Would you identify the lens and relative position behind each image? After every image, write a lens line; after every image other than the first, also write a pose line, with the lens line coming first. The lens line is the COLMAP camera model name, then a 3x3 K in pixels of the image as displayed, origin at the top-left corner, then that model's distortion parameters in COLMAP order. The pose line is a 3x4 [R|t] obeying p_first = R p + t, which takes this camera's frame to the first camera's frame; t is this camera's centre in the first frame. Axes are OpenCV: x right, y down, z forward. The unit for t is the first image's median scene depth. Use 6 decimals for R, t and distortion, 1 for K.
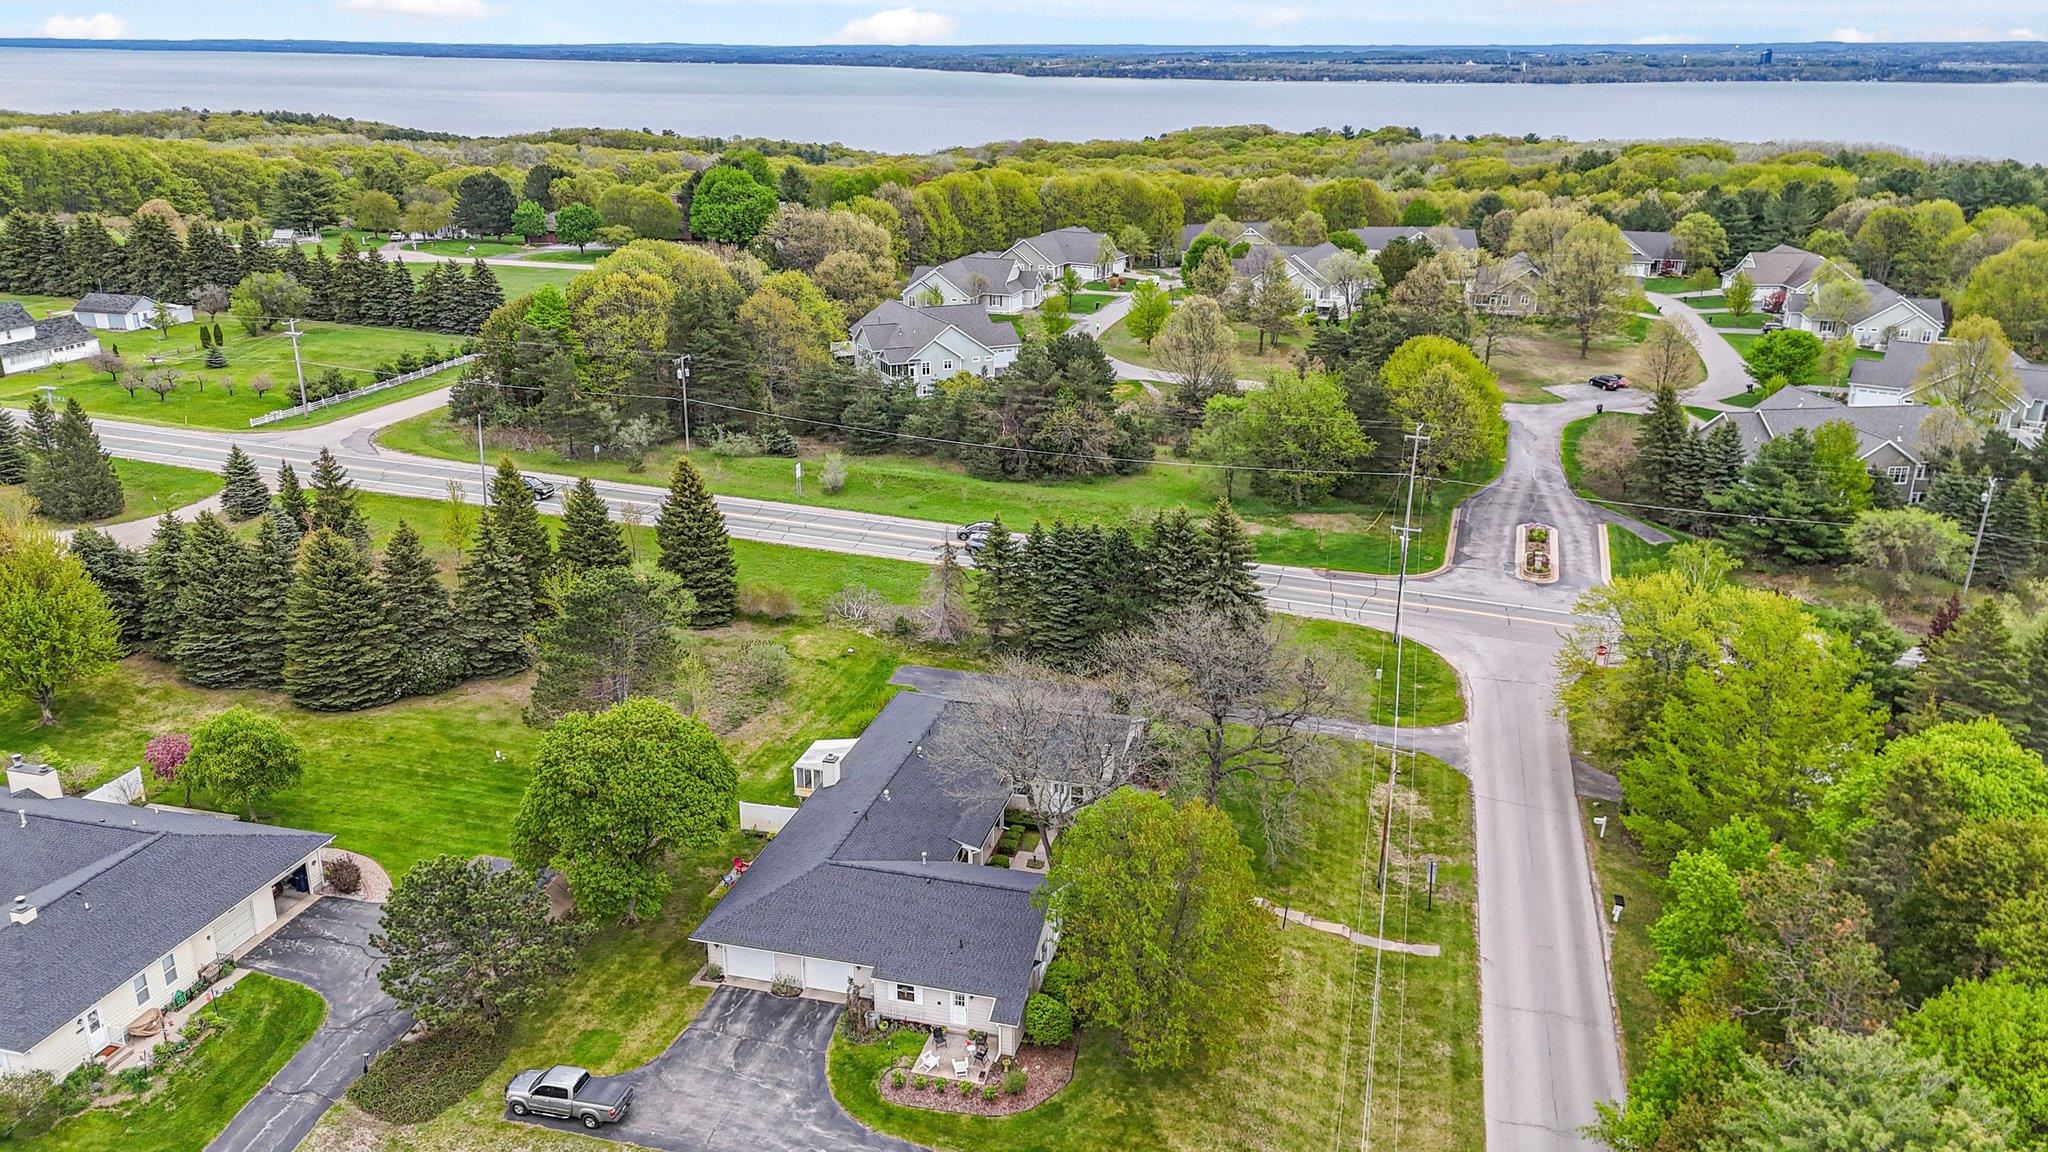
lens RADIAL K [[1468.8, 0, 1023.1], [0, 1468.8, 584.8], [0, 0, 1]] dist [0.076133, -0.076899]
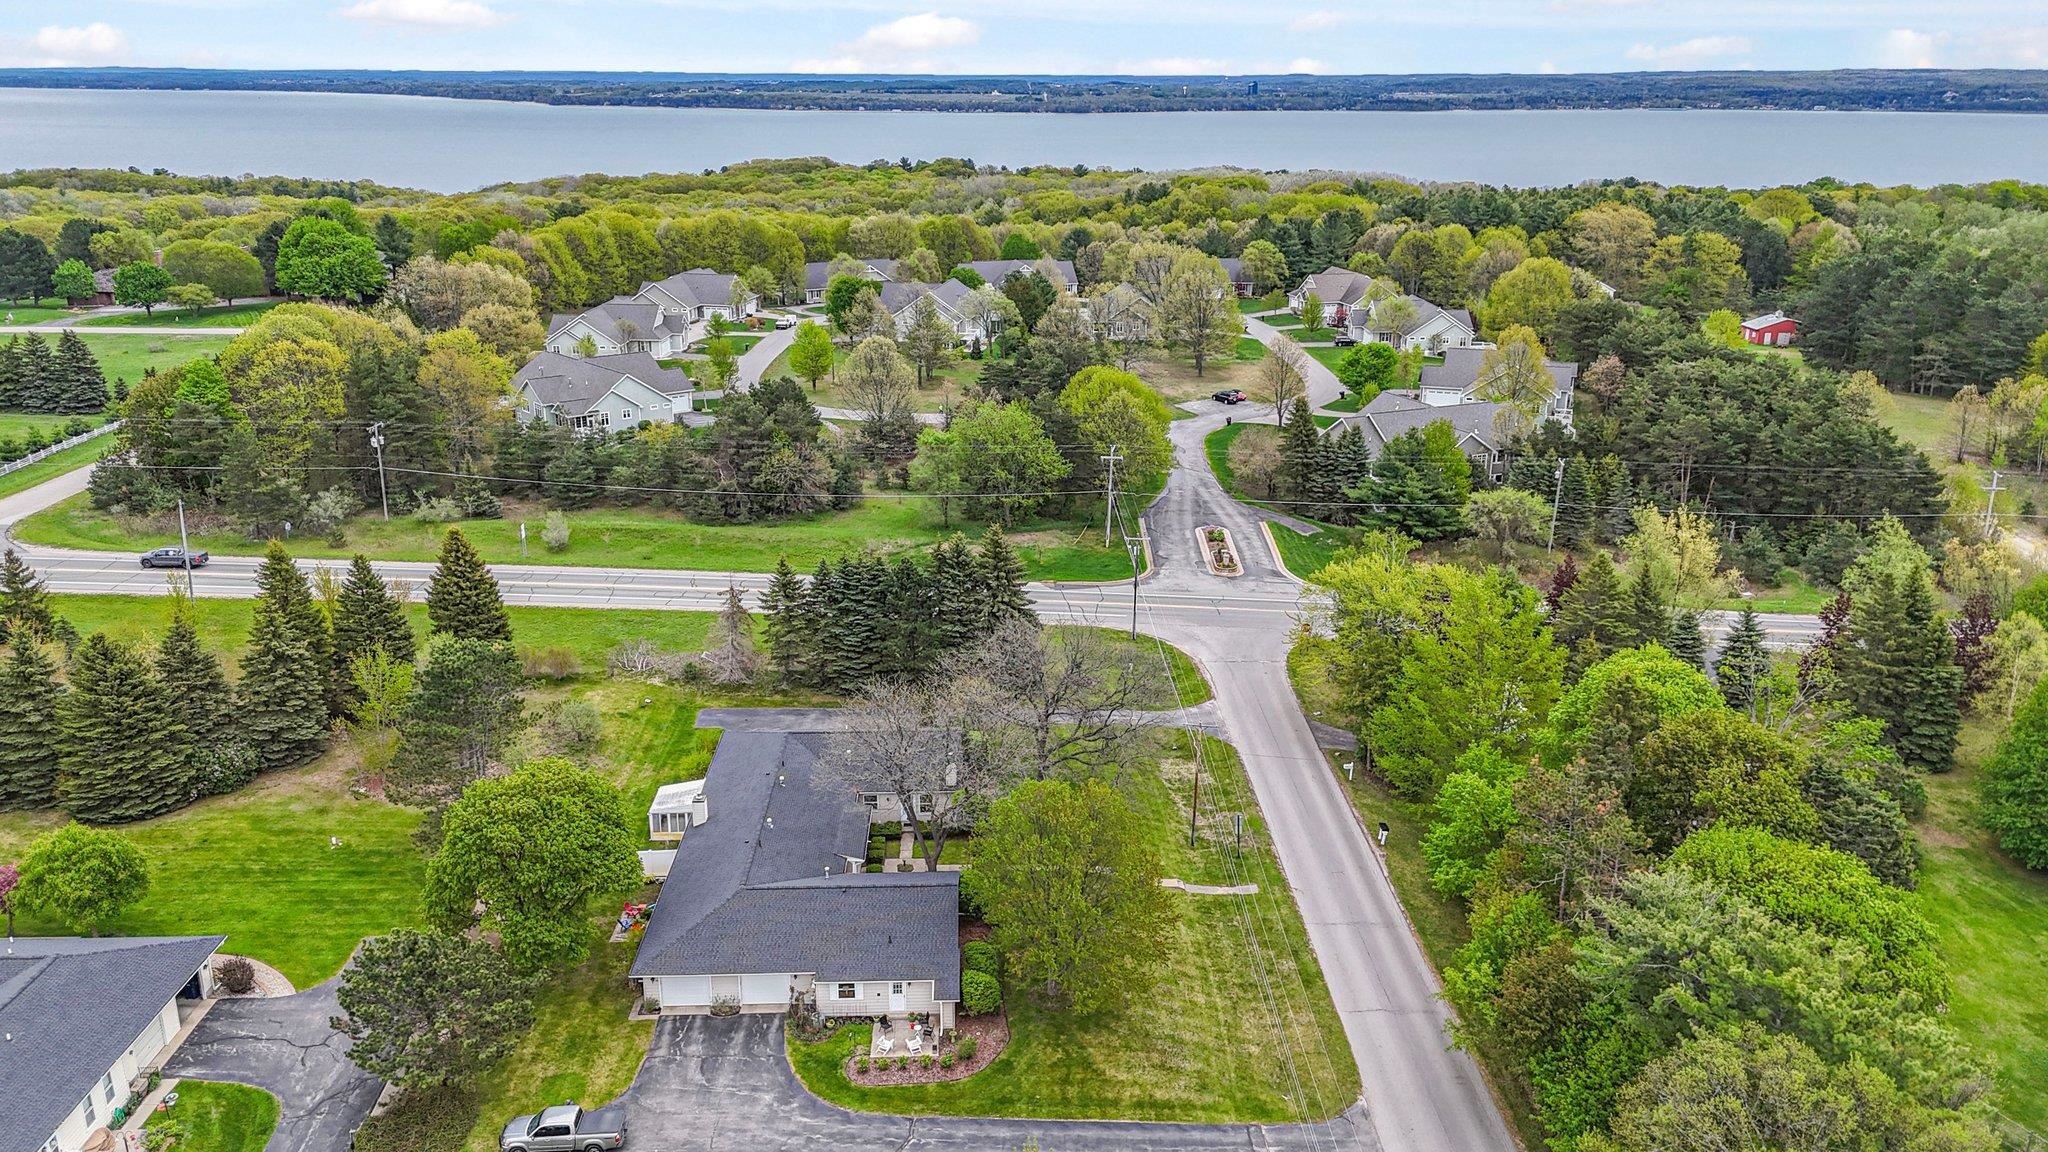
lens RADIAL K [[1468.8, 0, 1023.1], [0, 1468.8, 584.8], [0, 0, 1]] dist [0.076133, -0.076899]
pose [[0.959812, -0.091563, 0.265286, -0.108307], [0.096723, 0.995291, -0.006424, -0.003100], [-0.263448, 0.031825, 0.964148, -0.054815]]
